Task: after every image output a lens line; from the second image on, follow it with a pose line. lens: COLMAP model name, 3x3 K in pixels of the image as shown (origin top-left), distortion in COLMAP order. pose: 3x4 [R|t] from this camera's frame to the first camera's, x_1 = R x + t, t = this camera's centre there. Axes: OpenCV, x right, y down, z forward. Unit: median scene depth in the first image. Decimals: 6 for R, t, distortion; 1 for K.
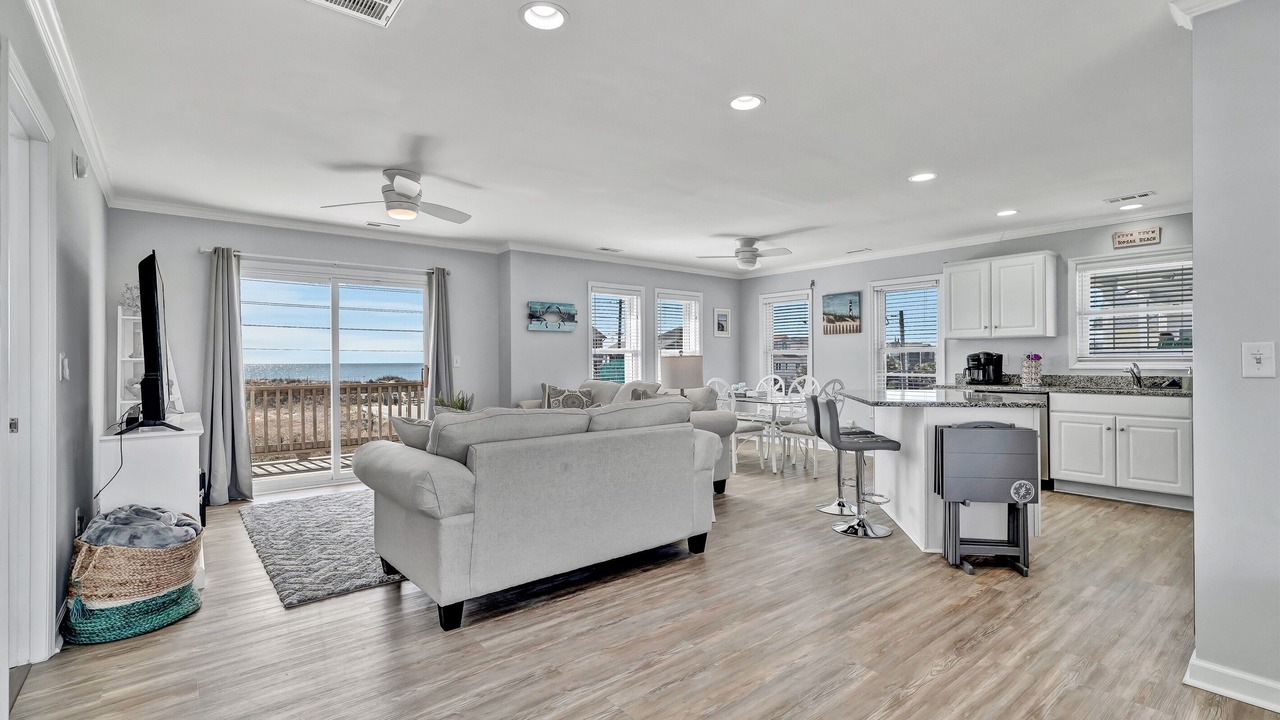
lens RADIAL K [[582.6, 0, 640.0], [0, 582.6, 360.0], [0, 0, 1]] dist [0.001244, -0.000034]
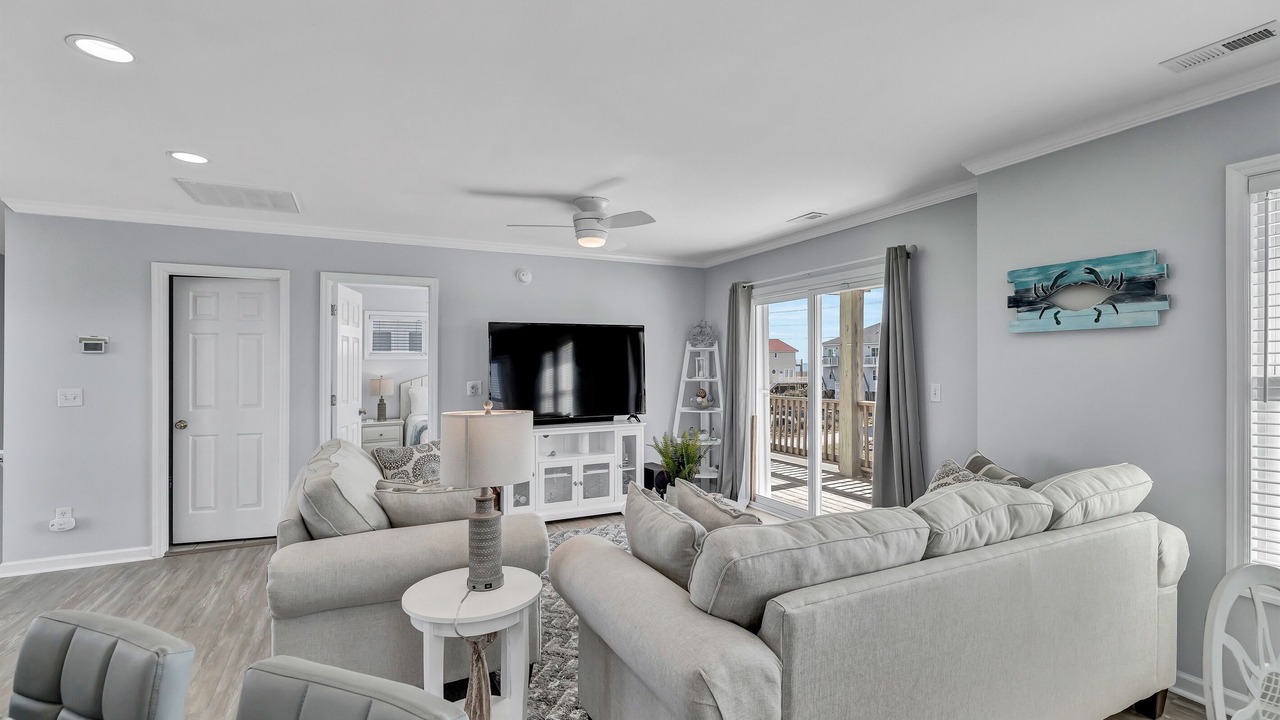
lens RADIAL K [[582.6, 0, 640.0], [0, 582.6, 360.0], [0, 0, 1]] dist [0.001244, -0.000034]
pose [[-0.213396, -0.003763, -0.976959, 0.320200], [-0.002136, 0.999992, -0.003385, -0.026854], [0.976963, 0.001364, -0.213402, 0.793117]]
